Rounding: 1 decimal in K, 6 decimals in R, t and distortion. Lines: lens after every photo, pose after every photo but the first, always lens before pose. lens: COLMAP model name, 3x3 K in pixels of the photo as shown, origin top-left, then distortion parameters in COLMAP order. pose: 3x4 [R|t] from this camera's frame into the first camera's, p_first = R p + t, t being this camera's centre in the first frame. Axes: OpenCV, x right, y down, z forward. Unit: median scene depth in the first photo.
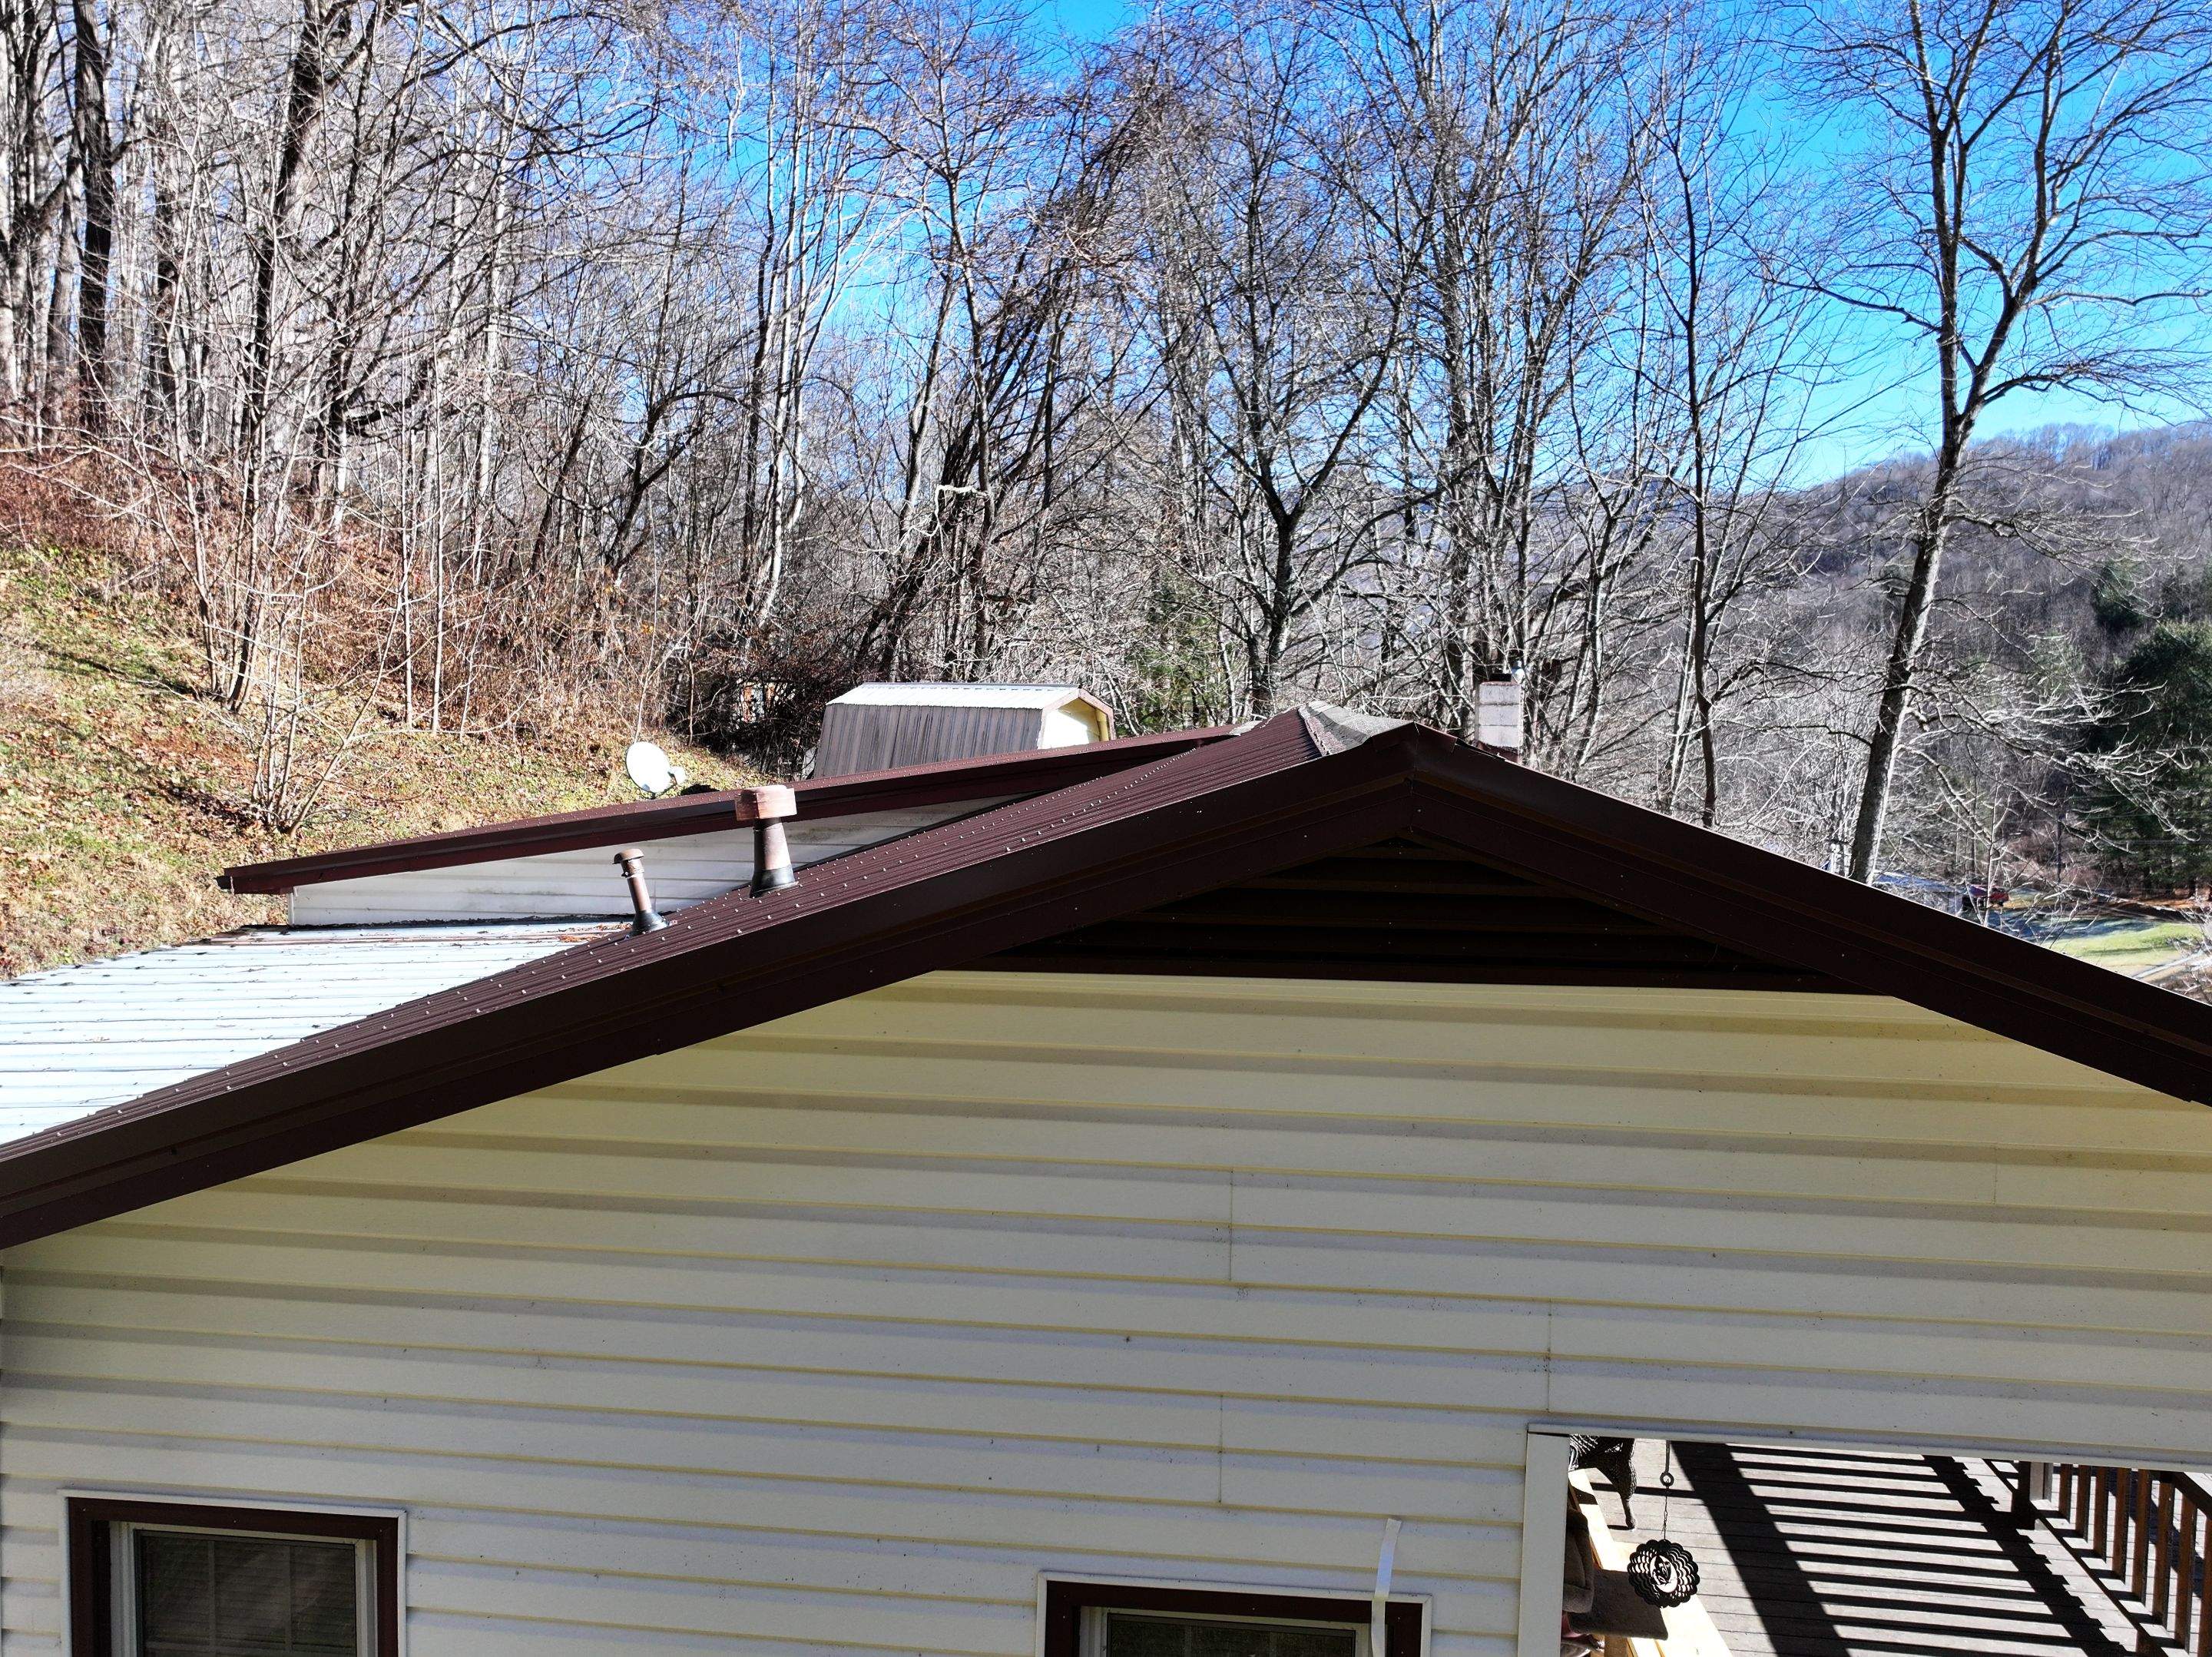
lens RADIAL K [[1775.4, 0, 1110.0], [0, 1775.4, 839.8], [0, 0, 1]] dist [-0.004172, 0.012665]
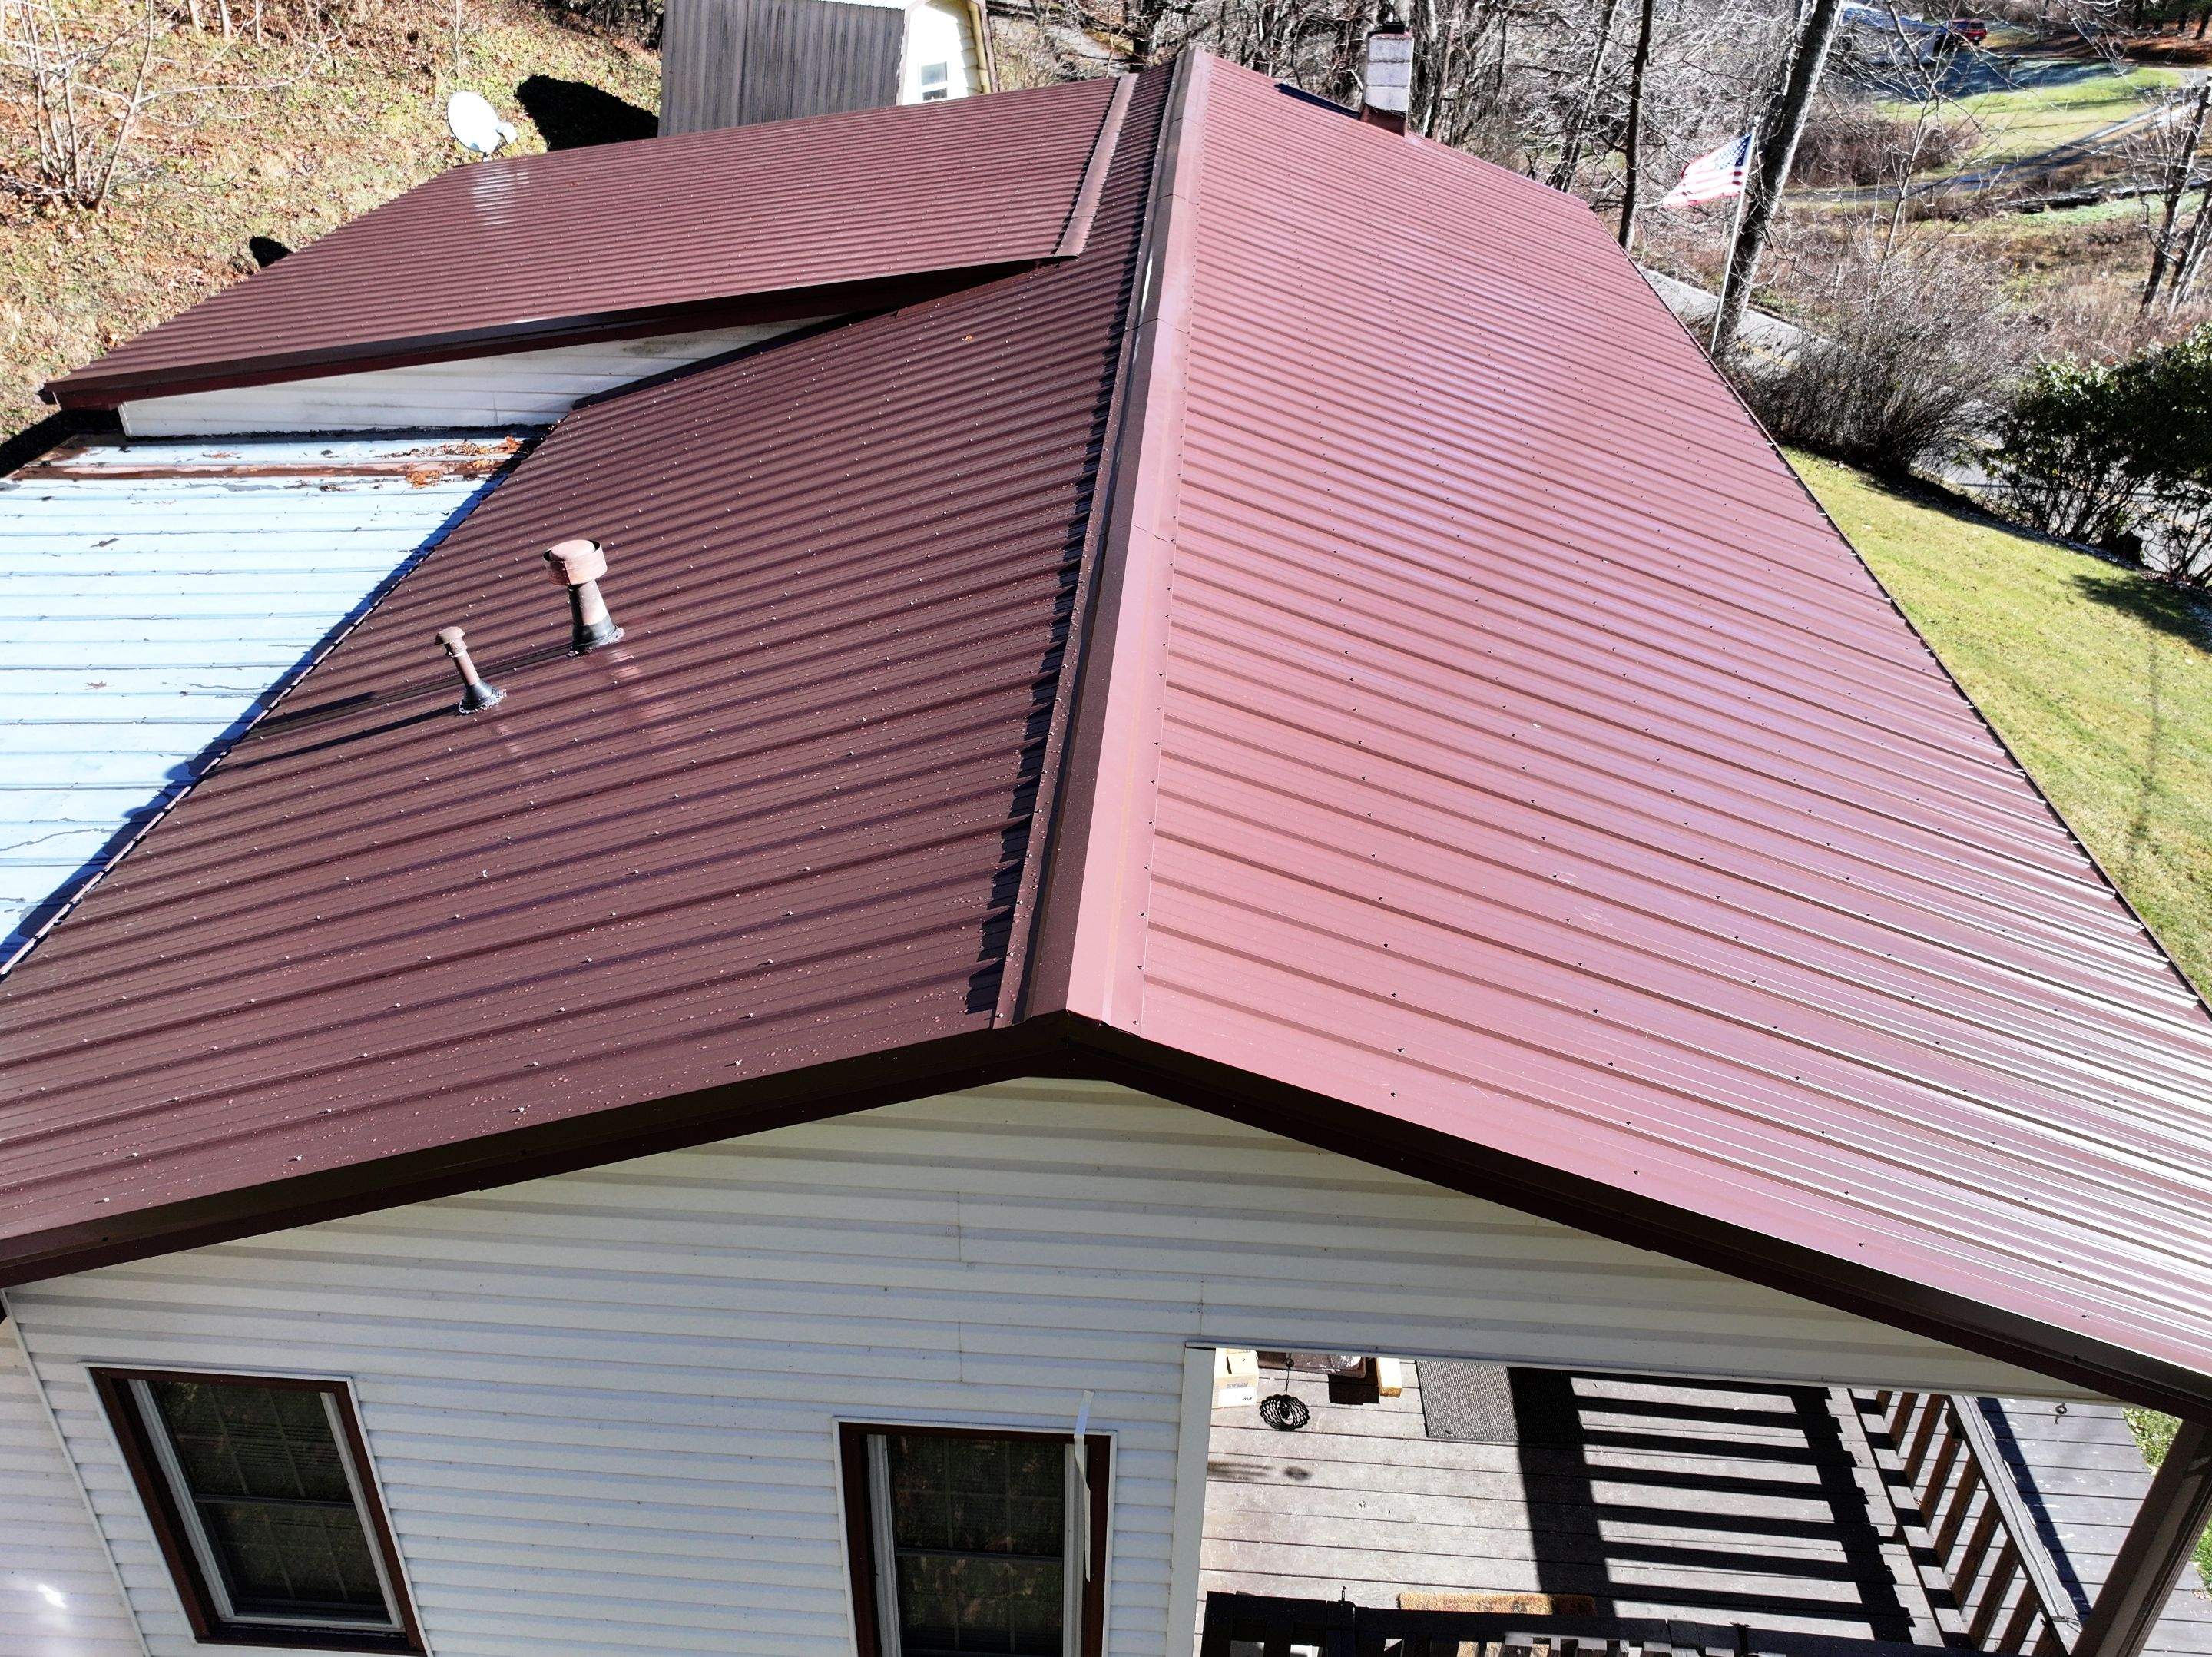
lens RADIAL K [[1775.4, 0, 1110.0], [0, 1775.4, 839.8], [0, 0, 1]] dist [-0.004172, 0.012665]
pose [[0.999077, -0.023708, 0.035810, 0.127262], [0.004879, 0.891076, 0.453829, -0.566202], [-0.042669, -0.453235, 0.890369, -0.018394]]
